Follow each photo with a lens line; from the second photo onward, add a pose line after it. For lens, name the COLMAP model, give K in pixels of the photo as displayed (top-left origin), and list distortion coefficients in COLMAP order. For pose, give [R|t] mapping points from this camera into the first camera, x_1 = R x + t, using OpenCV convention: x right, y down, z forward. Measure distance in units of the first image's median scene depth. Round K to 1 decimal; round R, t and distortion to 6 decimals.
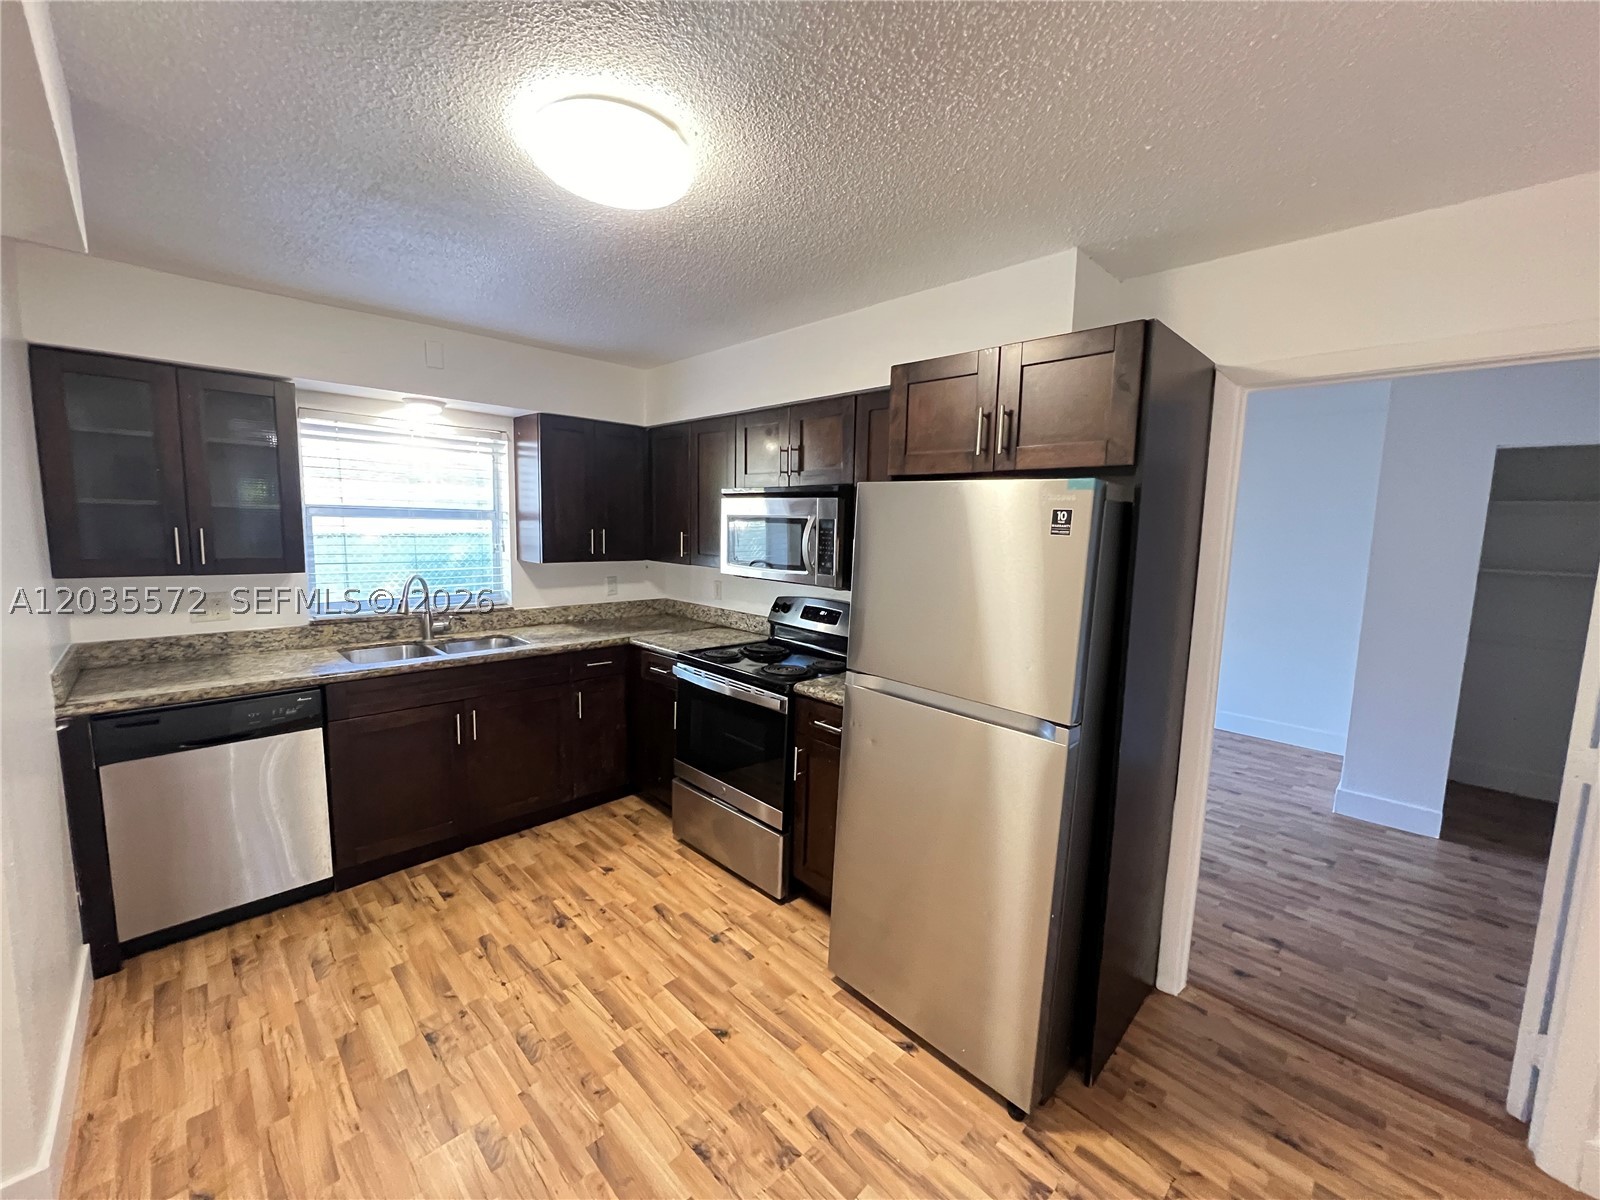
lens RADIAL K [[643.5, 0, 792.6], [0, 643.5, 596.1], [0, 0, 1]] dist [-0.002583, 0.000981]
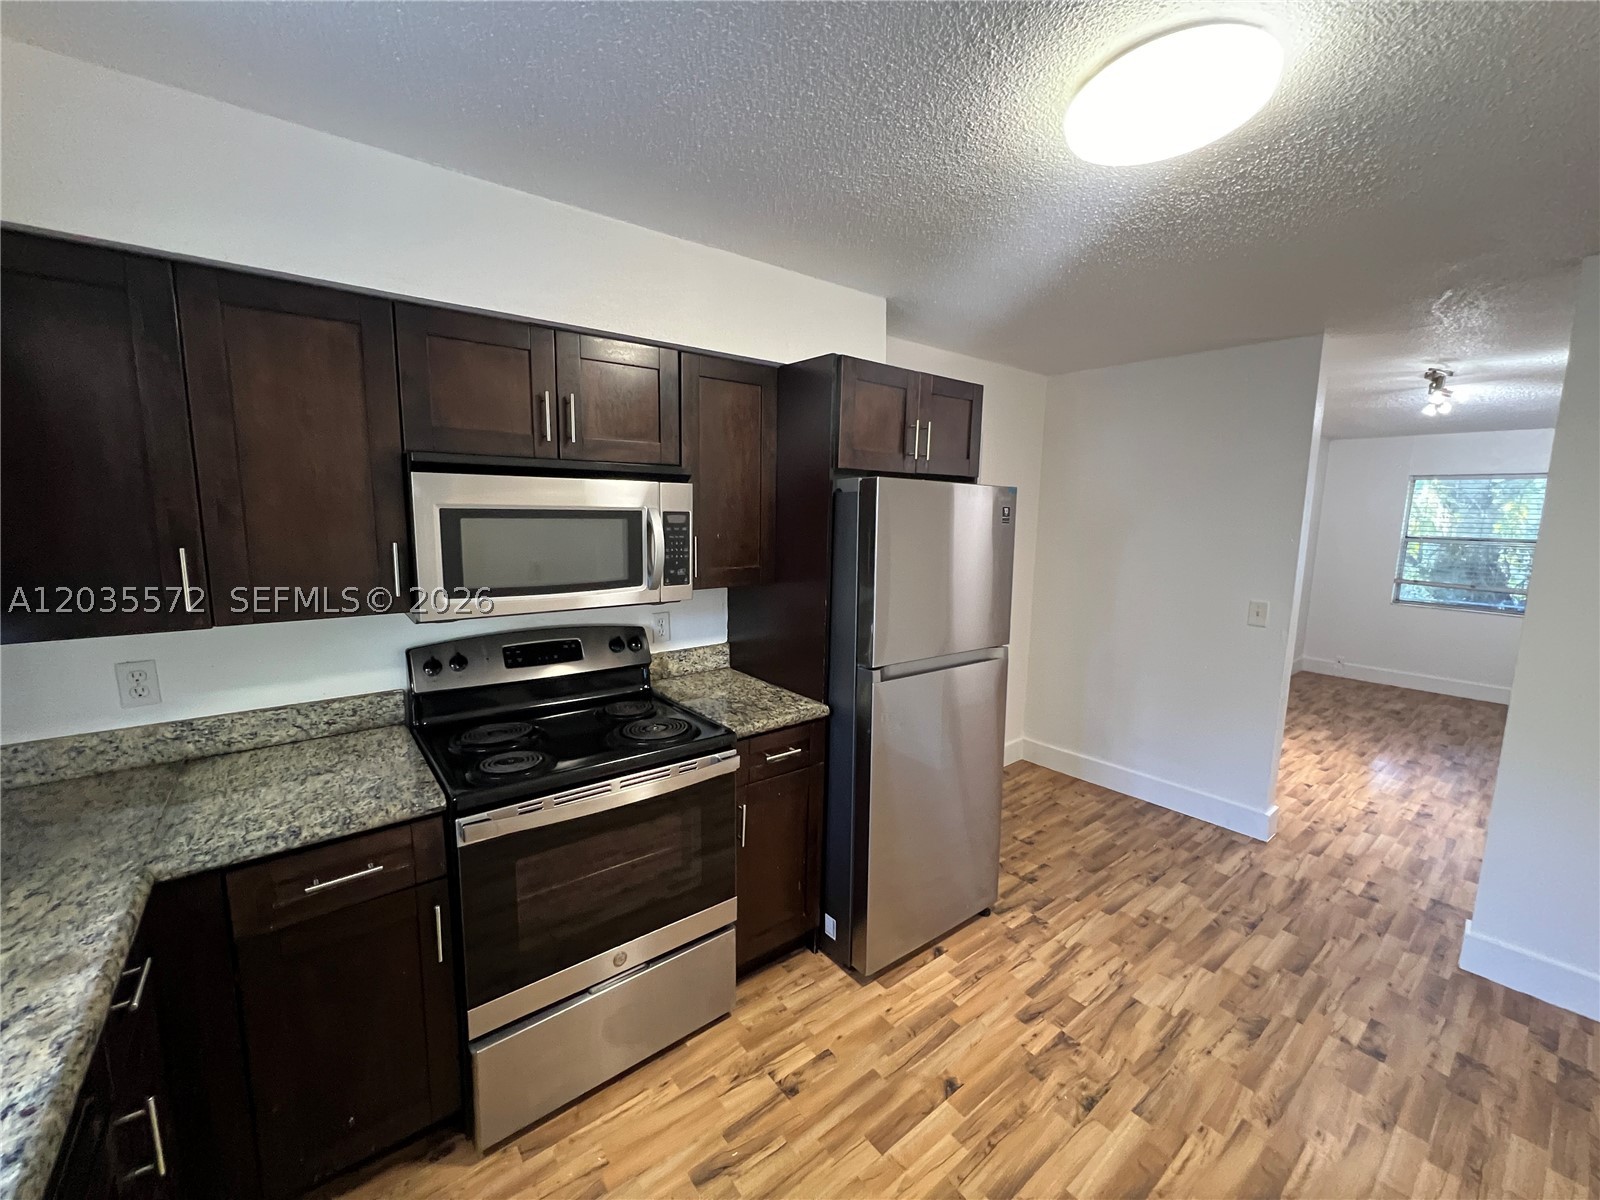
lens RADIAL K [[643.5, 0, 796.9], [0, 643.5, 600.6], [0, 0, 1]] dist [-0.002583, 0.000981]
pose [[0.100999, -0.159787, 0.981971, -0.883666], [0.104851, 0.983231, 0.149208, -0.147731], [-0.989346, 0.087890, 0.116059, 1.012551]]
